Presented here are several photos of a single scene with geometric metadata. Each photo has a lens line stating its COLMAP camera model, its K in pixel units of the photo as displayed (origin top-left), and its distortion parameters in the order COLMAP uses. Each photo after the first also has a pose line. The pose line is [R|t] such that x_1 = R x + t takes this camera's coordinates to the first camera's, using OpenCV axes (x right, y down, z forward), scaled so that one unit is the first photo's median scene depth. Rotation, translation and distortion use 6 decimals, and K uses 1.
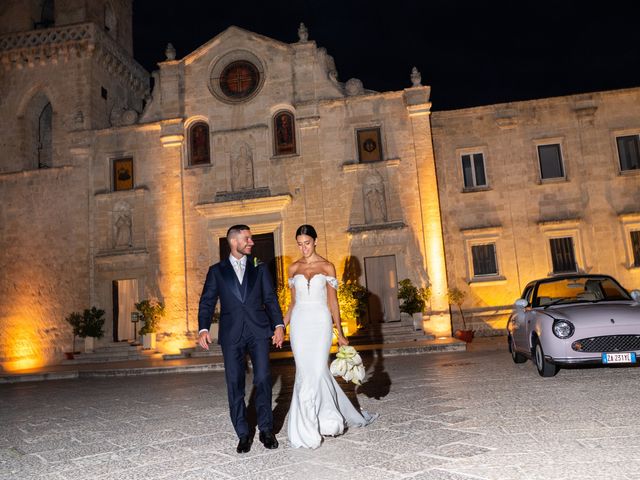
lens RADIAL K [[573.2, 0, 320.0], [0, 573.2, 240.0], [0, 0, 1]] dist [-0.006095, -0.000758]
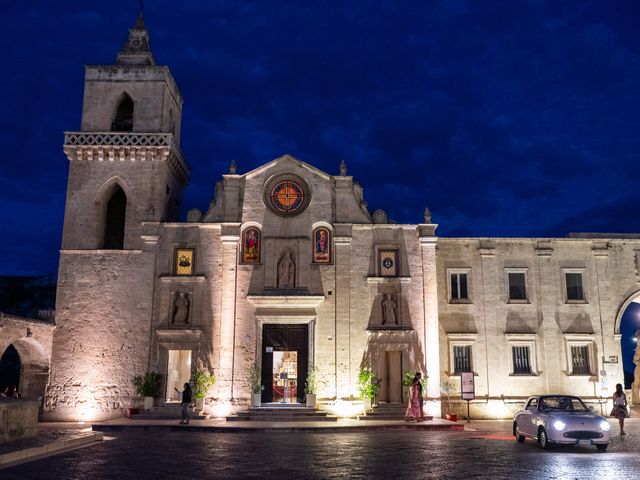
lens RADIAL K [[647.7, 0, 320.0], [0, 647.7, 240.0], [0, 0, 1]] dist [-0.009714, -0.009657]
pose [[0.983876, 0.111641, 0.139732, -0.262597], [-0.099873, 0.991048, -0.088595, -0.068891], [-0.148372, 0.073211, 0.986218, -0.402090]]
